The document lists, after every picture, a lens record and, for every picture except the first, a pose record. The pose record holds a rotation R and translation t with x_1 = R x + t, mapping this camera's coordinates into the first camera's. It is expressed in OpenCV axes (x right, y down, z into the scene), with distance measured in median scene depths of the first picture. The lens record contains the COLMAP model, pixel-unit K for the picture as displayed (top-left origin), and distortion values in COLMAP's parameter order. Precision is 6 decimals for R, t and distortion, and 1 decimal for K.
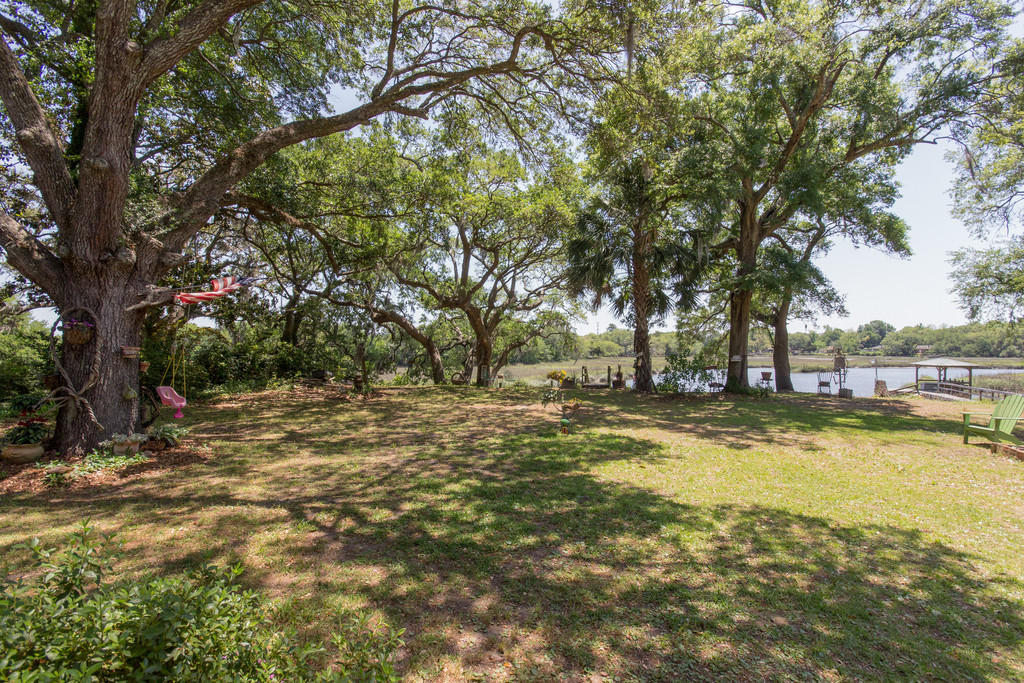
lens RADIAL K [[482.2, 0, 518.8], [0, 482.2, 348.4], [0, 0, 1]] dist [0.000014, 0.001543]
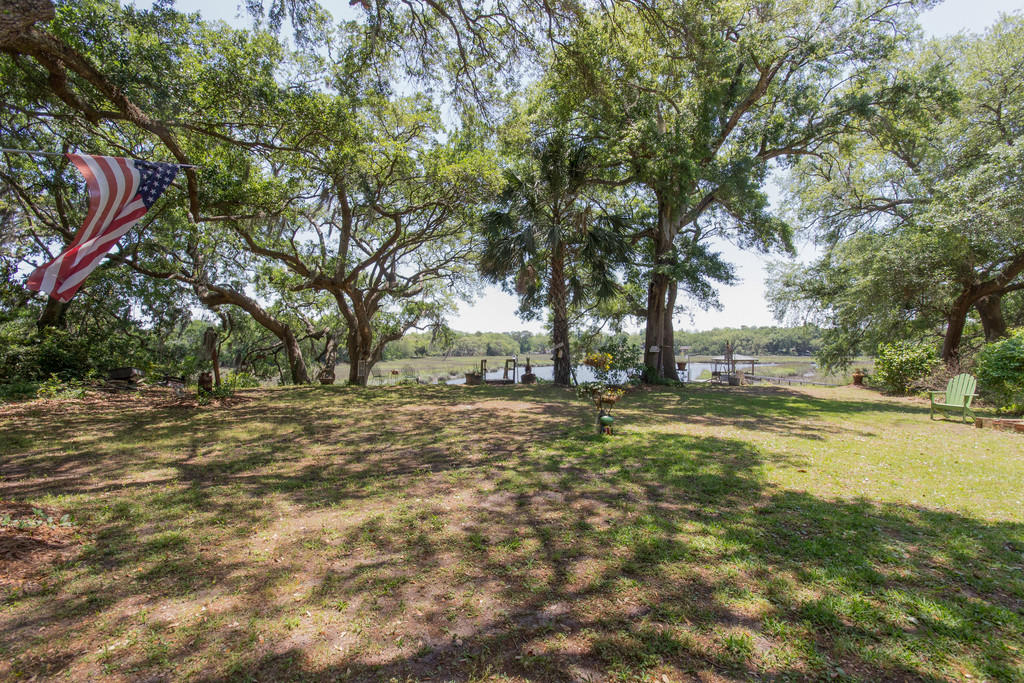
lens RADIAL K [[482.2, 0, 518.8], [0, 482.2, 348.4], [0, 0, 1]] dist [0.000014, 0.001543]
pose [[0.927957, 0.001842, 0.372683, -0.118101], [-0.001522, 0.999998, -0.001154, 0.013979], [-0.372684, 0.000504, 0.927958, 0.122397]]
